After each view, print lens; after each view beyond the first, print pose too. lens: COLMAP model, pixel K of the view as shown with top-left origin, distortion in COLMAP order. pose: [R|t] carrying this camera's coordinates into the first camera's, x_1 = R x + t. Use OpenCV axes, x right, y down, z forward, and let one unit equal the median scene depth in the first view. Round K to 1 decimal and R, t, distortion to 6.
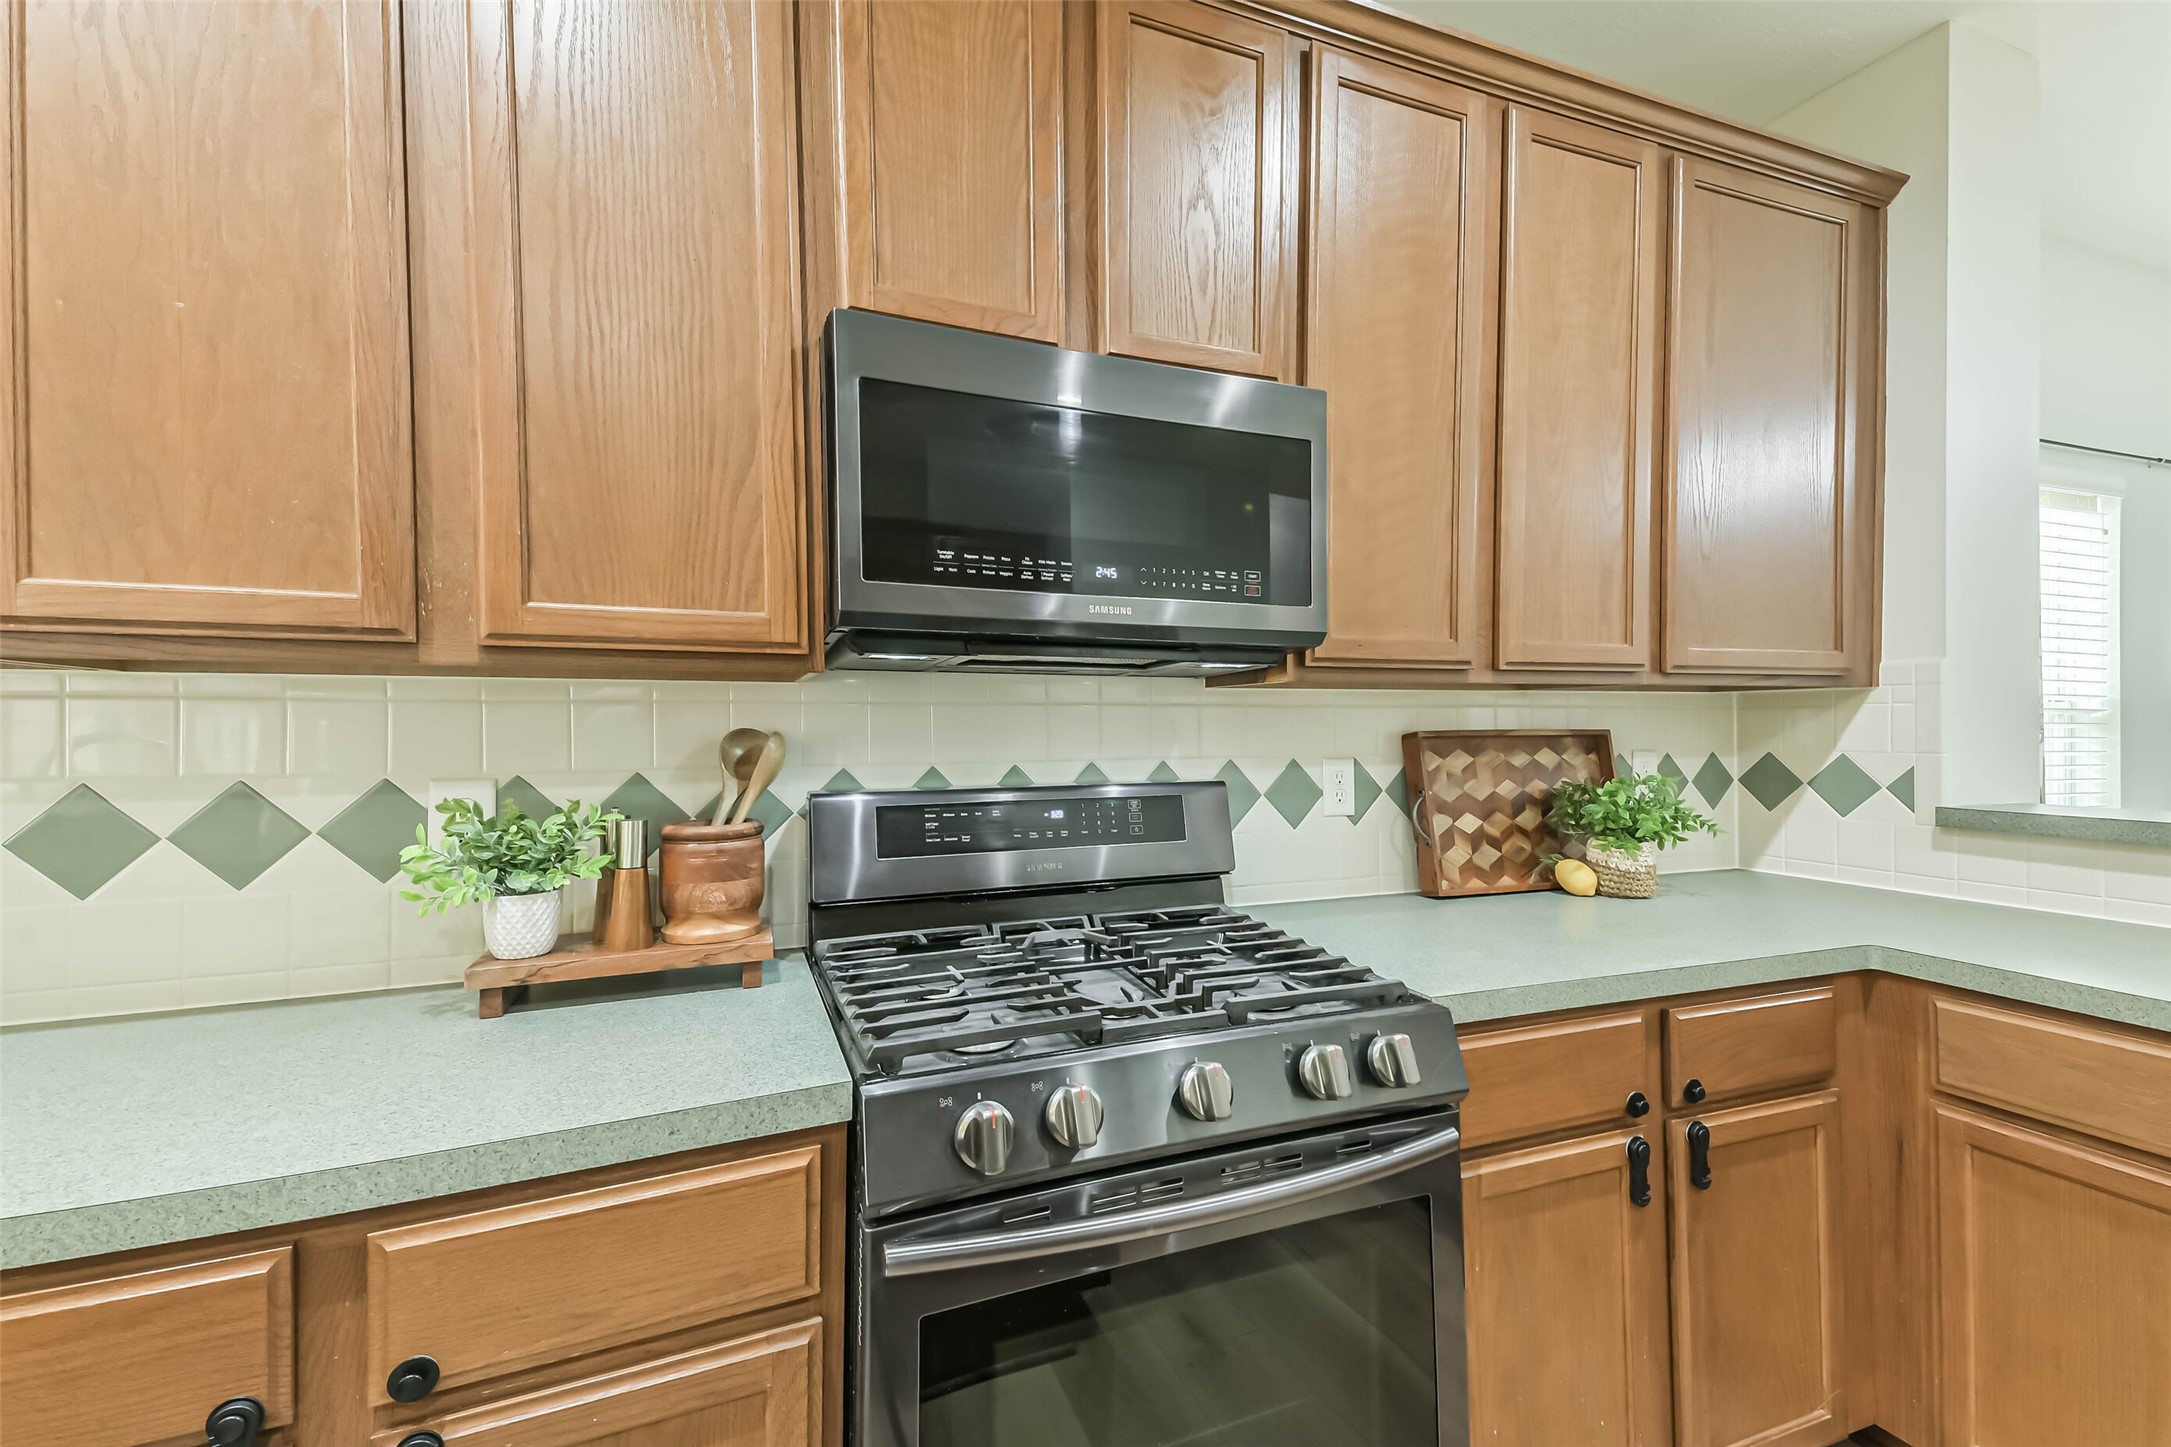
lens RADIAL K [[932.2, 0, 1089.7], [0, 932.2, 718.1], [0, 0, 1]] dist [0.100433, -0.041948]
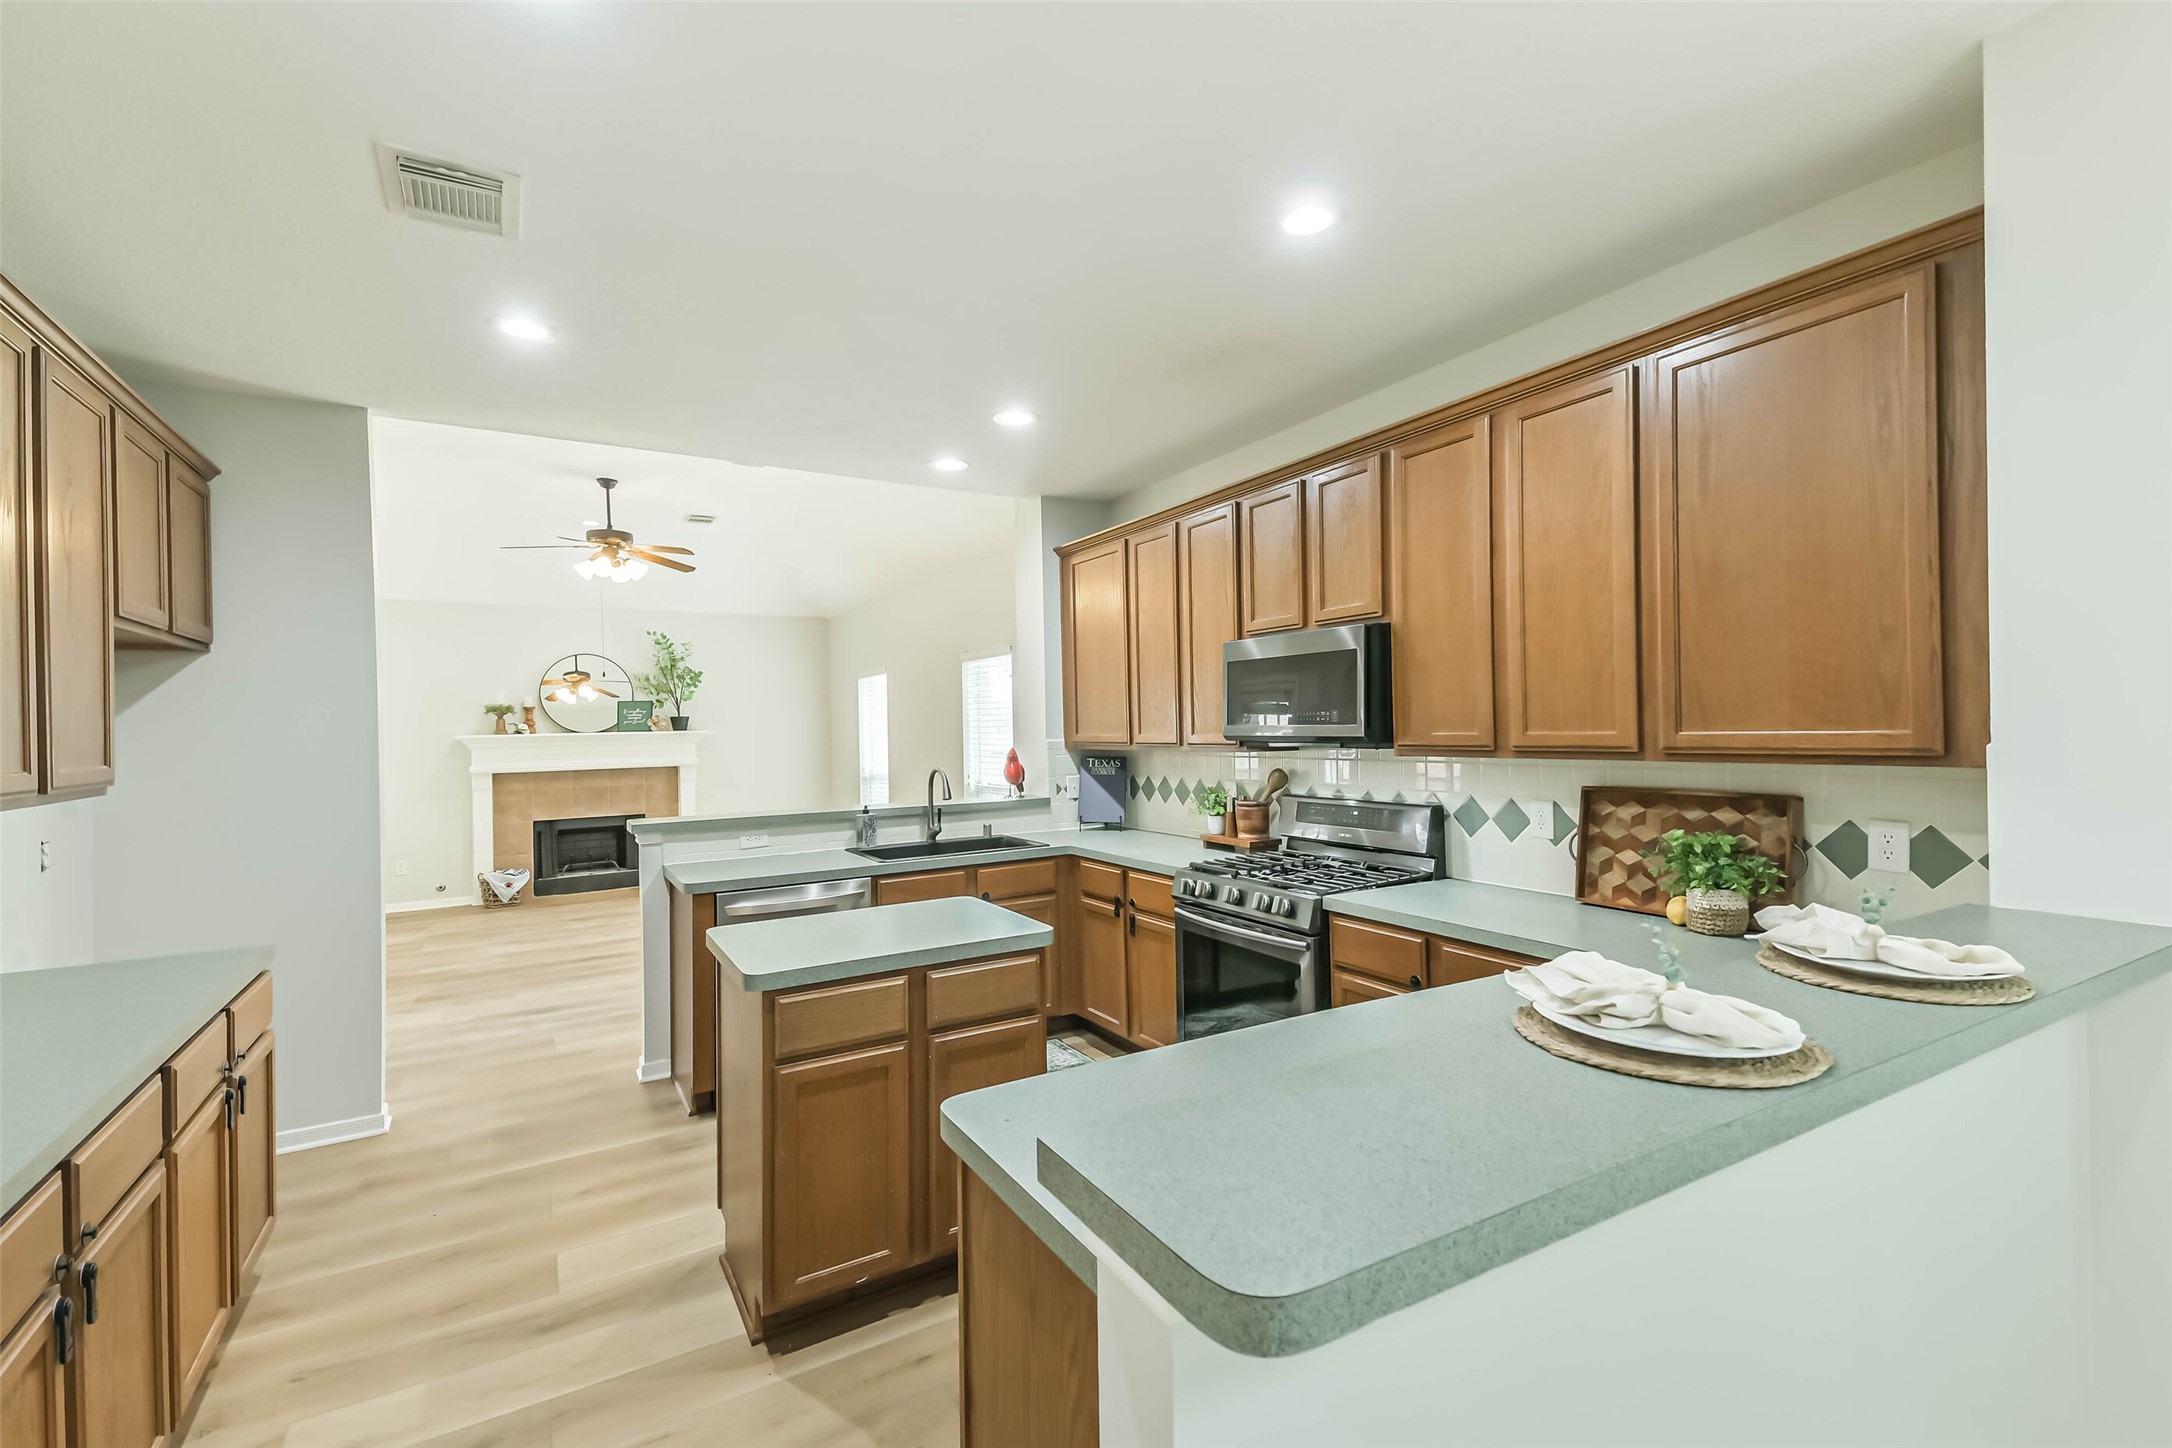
lens RADIAL K [[954.2, 0, 1114.3], [0, 954.2, 724.0], [0, 0, 1]] dist [0.045483, -0.000326]
pose [[0.160658, -0.000005, -0.987010, 2.080982], [0.023858, 0.999708, 0.003879, -0.127224], [0.986722, -0.024171, 0.160611, 0.084176]]
